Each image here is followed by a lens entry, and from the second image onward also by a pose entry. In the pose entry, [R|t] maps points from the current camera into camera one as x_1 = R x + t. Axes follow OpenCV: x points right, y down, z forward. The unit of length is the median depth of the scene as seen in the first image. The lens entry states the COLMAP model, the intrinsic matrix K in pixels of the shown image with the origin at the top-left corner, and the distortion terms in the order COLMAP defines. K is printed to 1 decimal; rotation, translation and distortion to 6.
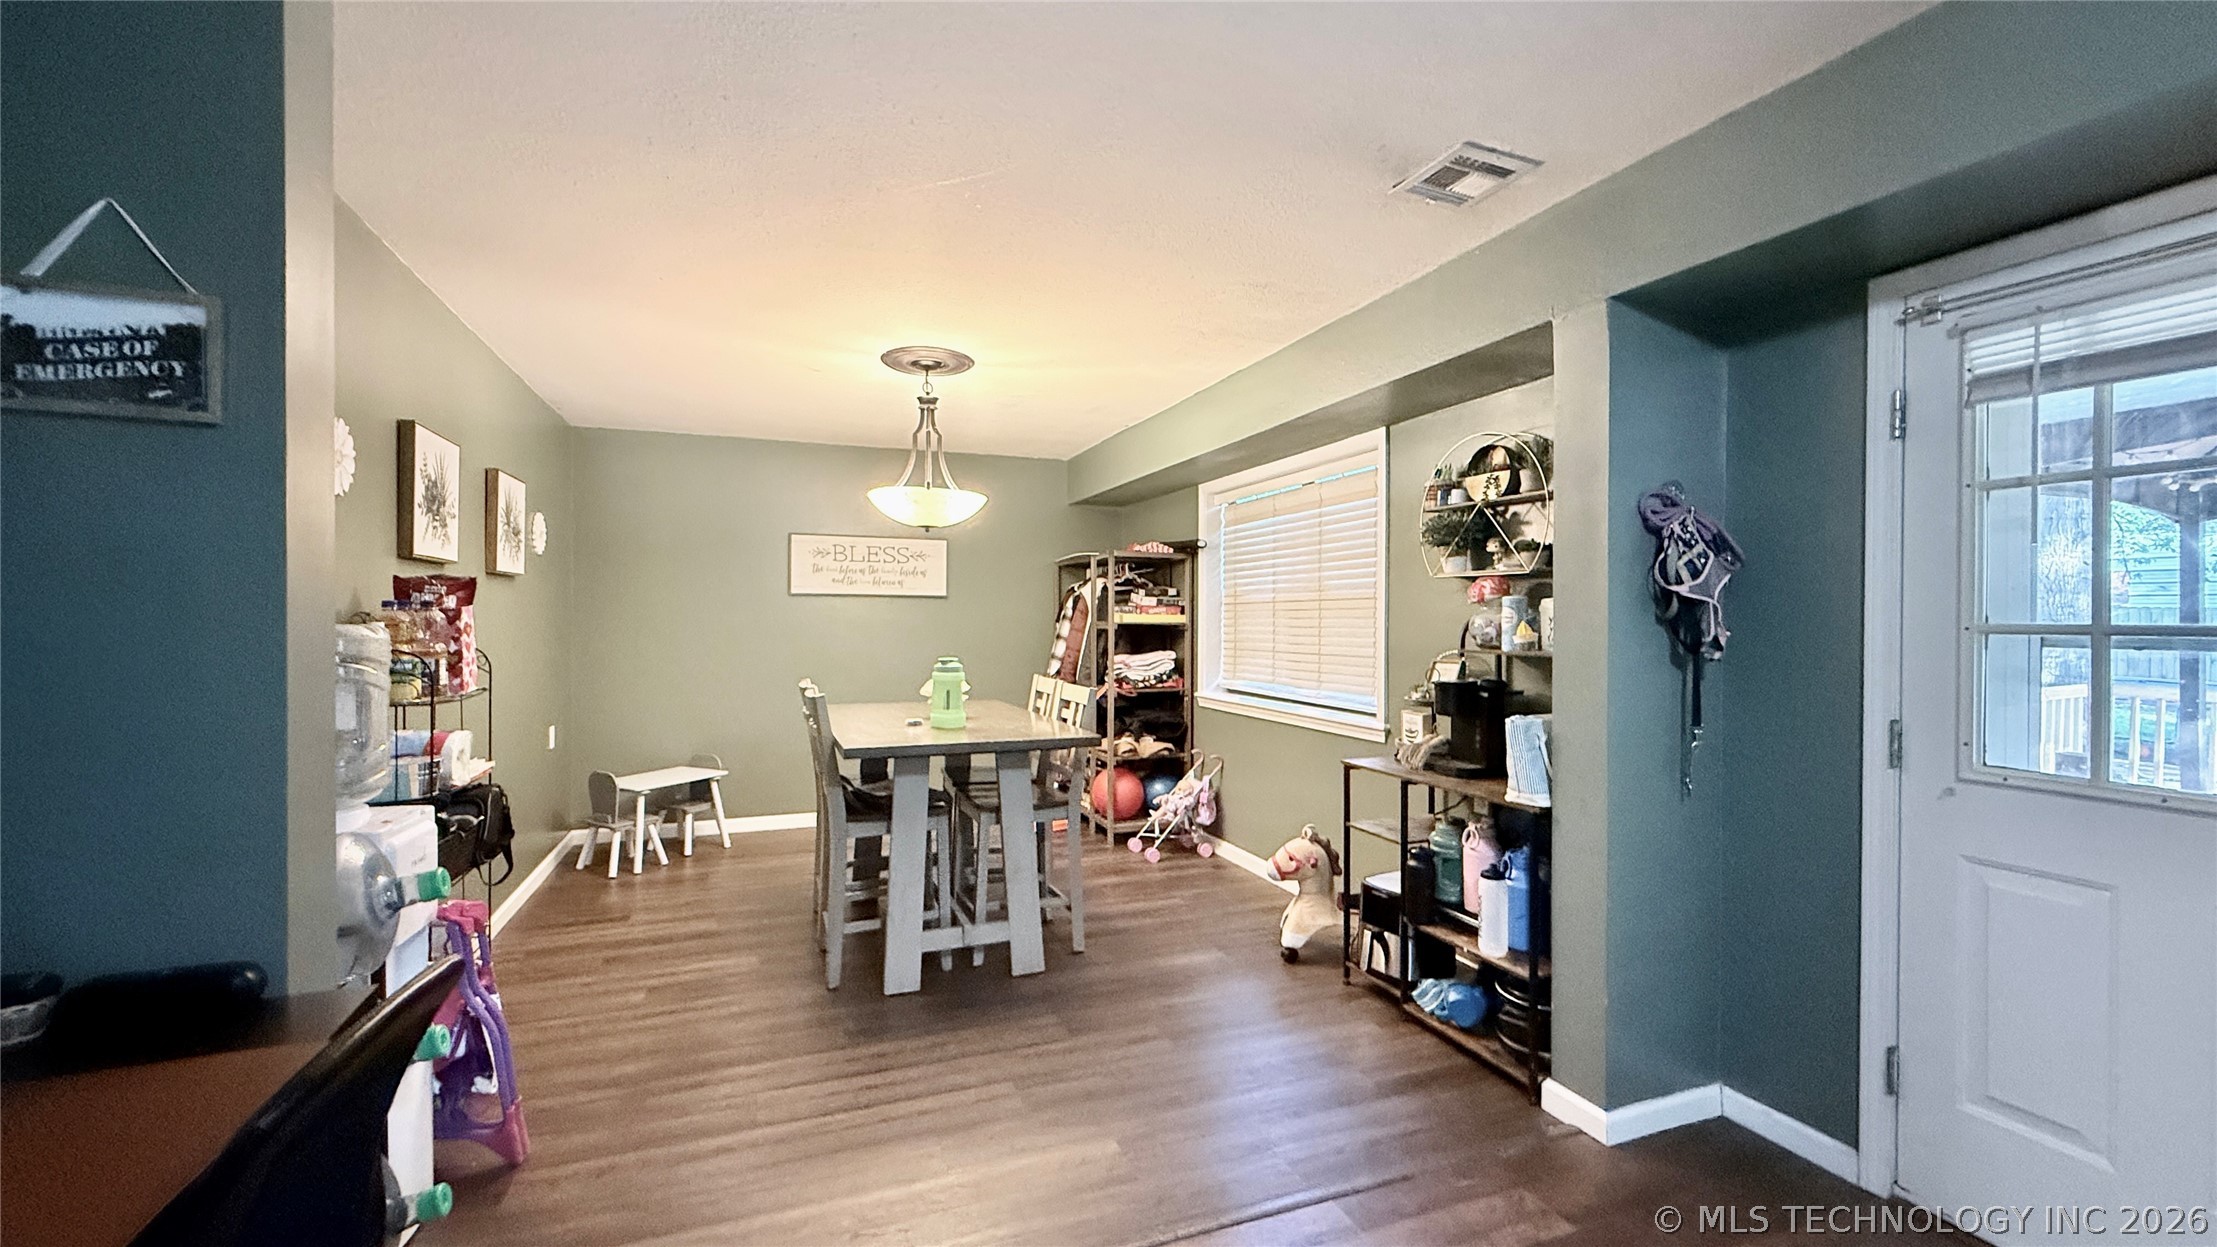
lens RADIAL K [[880.7, 0, 1101.1], [0, 880.7, 623.6], [0, 0, 1]] dist [0.000842, -0.000157]
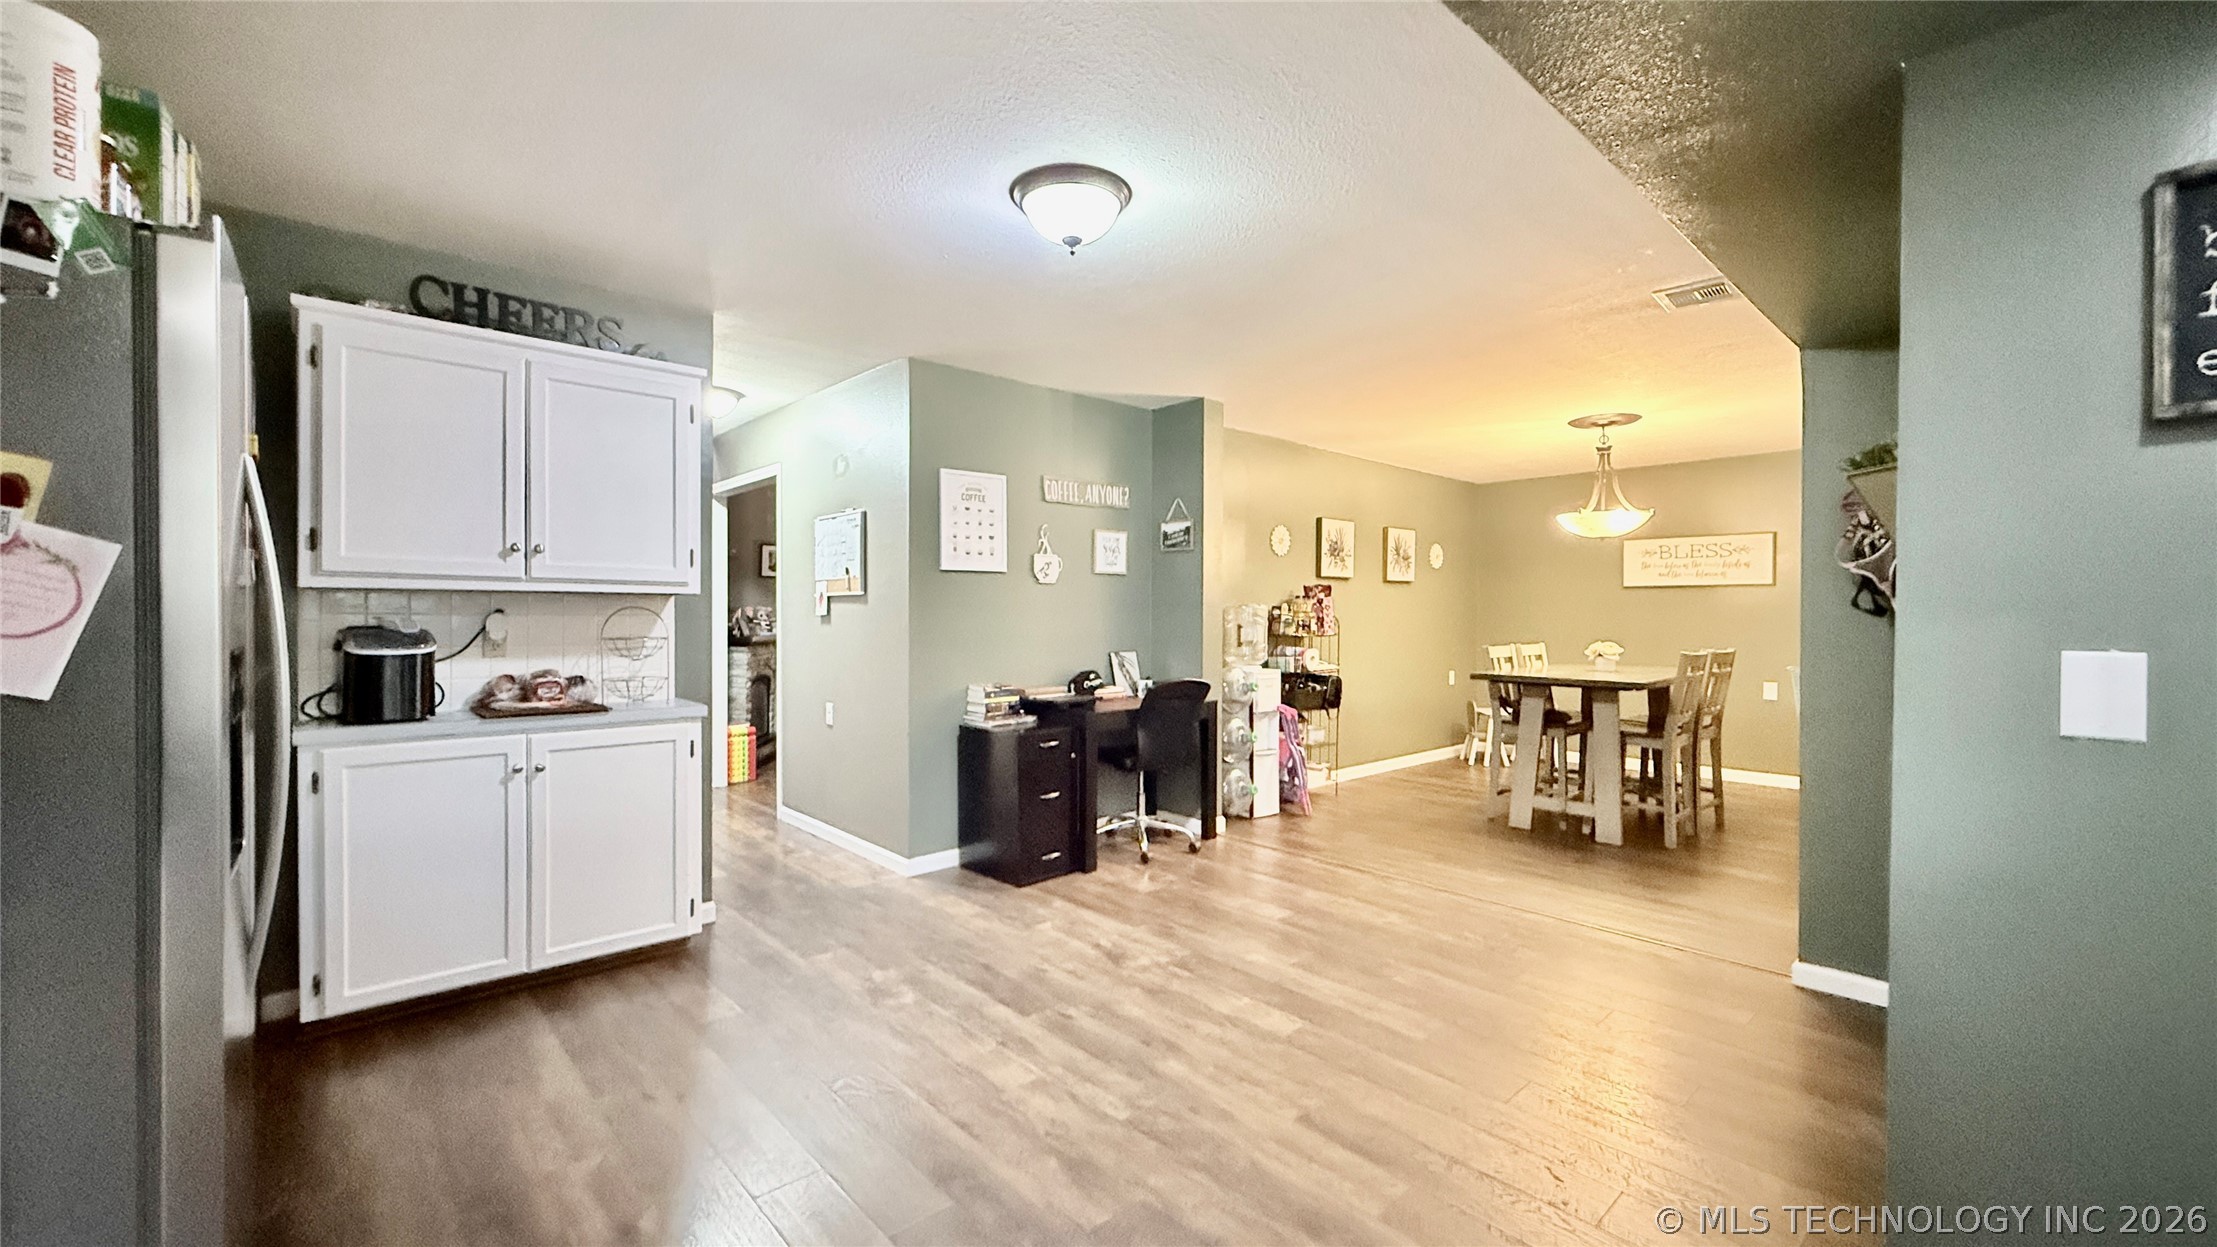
lens RADIAL K [[884.5, 0, 1102.0], [0, 884.5, 622.5], [0, 0, 1]] dist [0.000497, 0.000324]
pose [[0.369851, 0.008035, -0.929056, 0.983618], [-0.008017, 0.999953, 0.005456, 0.030977], [0.929056, 0.005430, 0.369898, -0.326681]]
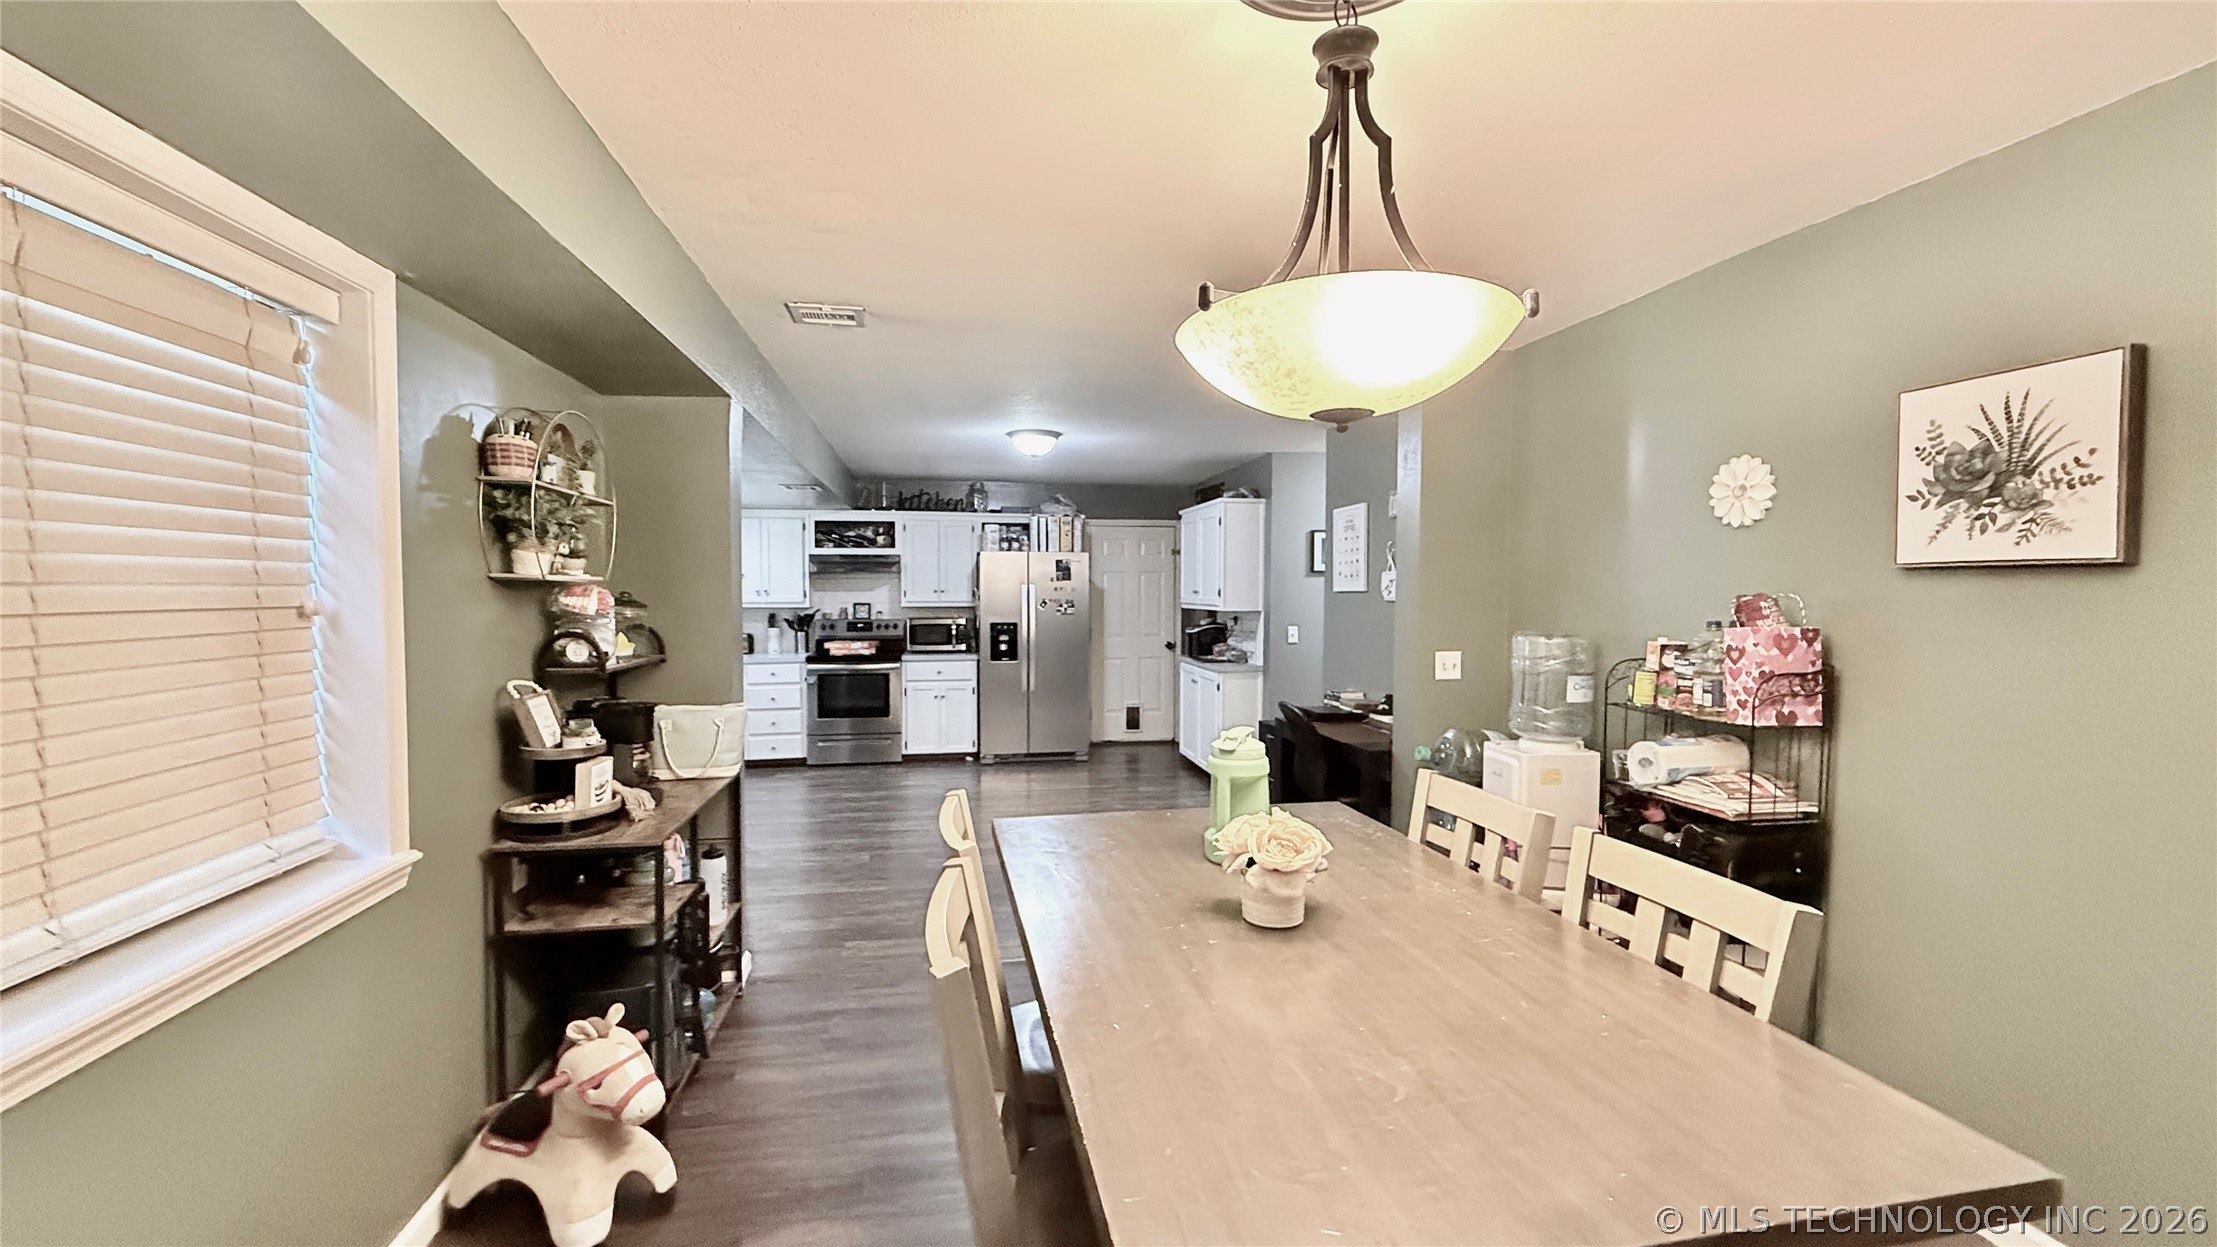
lens RADIAL K [[879.0, 0, 1101.0], [0, 879.0, 624.2], [0, 0, 1]] dist [0.000865, -0.000366]
pose [[-0.983807, -0.013819, 0.178698, -0.198549], [-0.005913, 0.998983, 0.044699, -0.048248], [-0.179134, 0.042918, -0.982888, 1.617586]]
